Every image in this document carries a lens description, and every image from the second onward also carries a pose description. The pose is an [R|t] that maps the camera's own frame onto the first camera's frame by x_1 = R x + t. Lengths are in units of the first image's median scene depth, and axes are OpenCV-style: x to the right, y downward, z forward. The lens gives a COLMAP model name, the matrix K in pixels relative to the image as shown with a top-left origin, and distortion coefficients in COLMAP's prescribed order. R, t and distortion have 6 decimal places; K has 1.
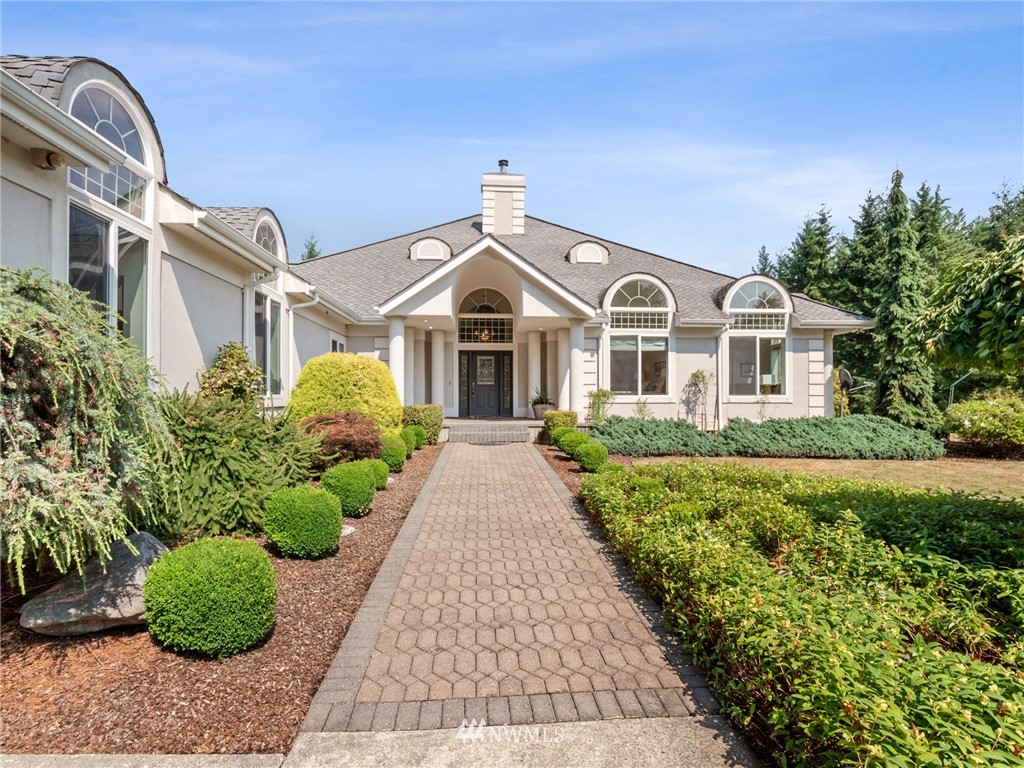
lens RADIAL K [[461.7, 0, 512.0], [0, 461.7, 384.0], [0, 0, 1]] dist [-0.001161, -0.000213]
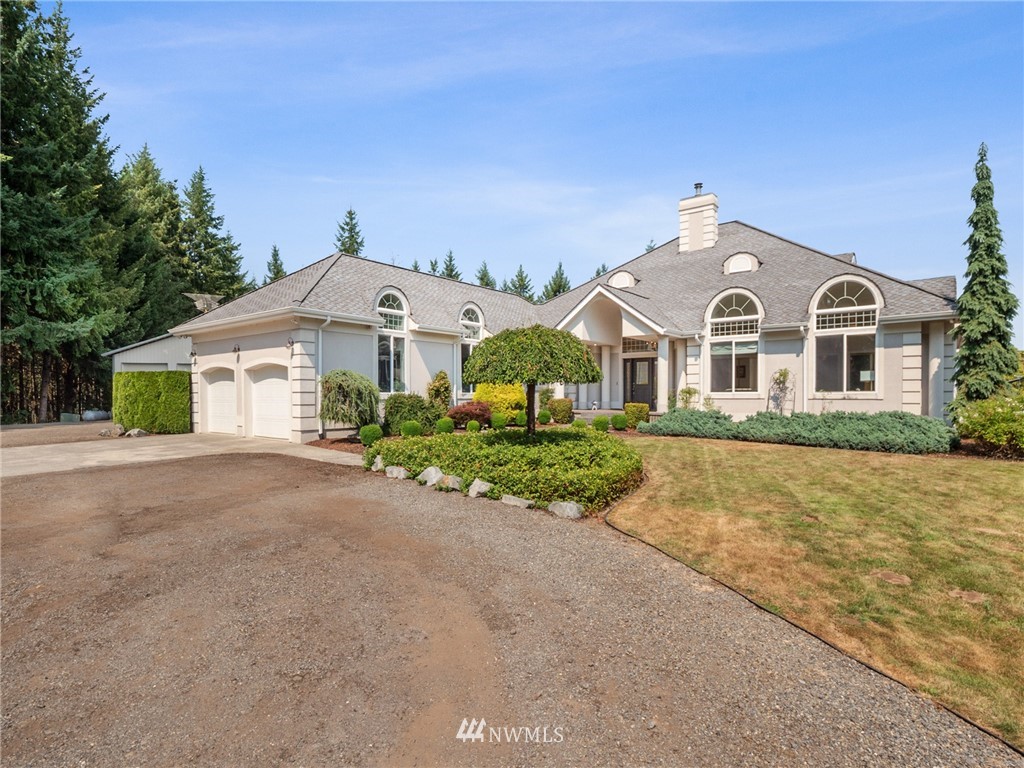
lens RADIAL K [[519.5, 0, 512.0], [0, 519.5, 384.0], [0, 0, 1]] dist [0.000543, -0.000273]
pose [[0.716508, -0.013568, -0.697447, 0.800885], [0.019405, 0.999812, 0.000485, -0.007616], [0.697309, -0.013881, 0.716636, -0.345090]]
